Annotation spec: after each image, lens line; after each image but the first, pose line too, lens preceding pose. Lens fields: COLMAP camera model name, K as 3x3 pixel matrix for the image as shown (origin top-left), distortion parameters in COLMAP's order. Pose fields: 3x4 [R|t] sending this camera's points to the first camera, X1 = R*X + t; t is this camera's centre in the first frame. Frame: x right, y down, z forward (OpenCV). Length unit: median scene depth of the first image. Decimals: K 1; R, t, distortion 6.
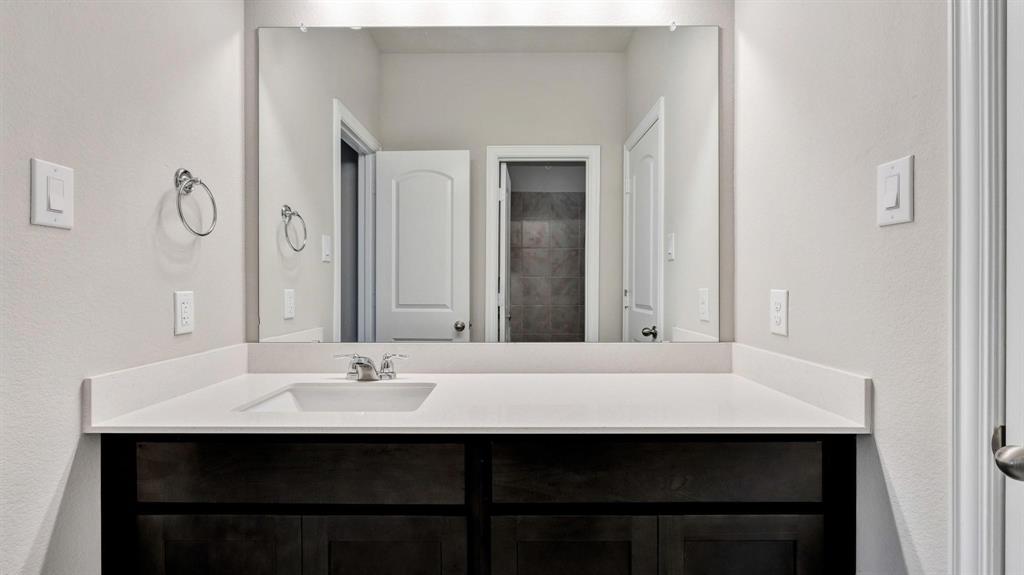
lens RADIAL K [[452.5, 0, 512.0], [0, 452.5, 287.5], [0, 0, 1]] dist [-0.004410, 0.000011]
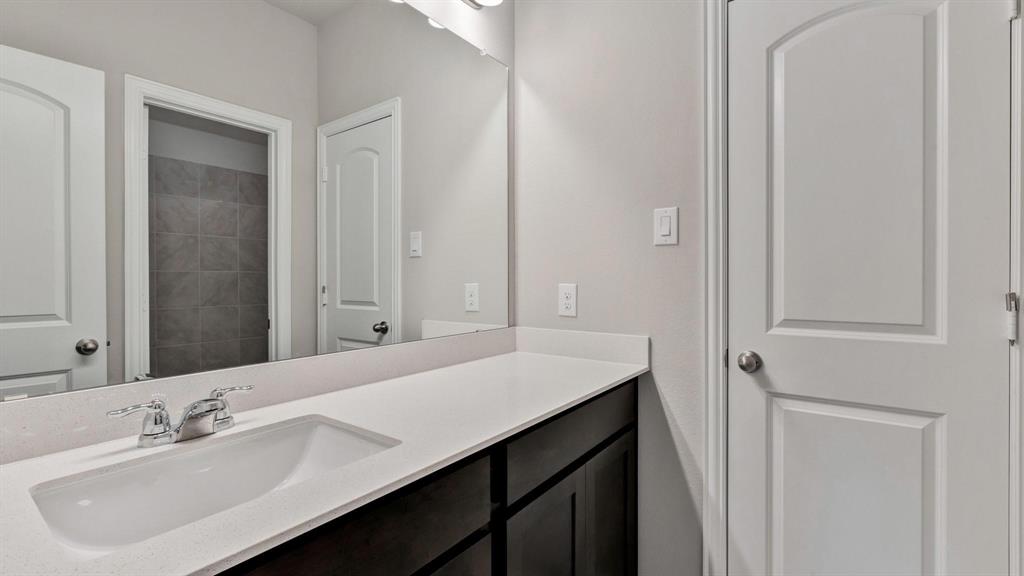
lens RADIAL K [[452.5, 0, 512.0], [0, 452.5, 288.0], [0, 0, 1]] dist [-0.004410, 0.000011]
pose [[0.577624, -0.014137, 0.816181, -0.392490], [0.005996, 0.999897, 0.013076, -0.000970], [-0.816281, -0.002659, 0.577649, 0.210264]]
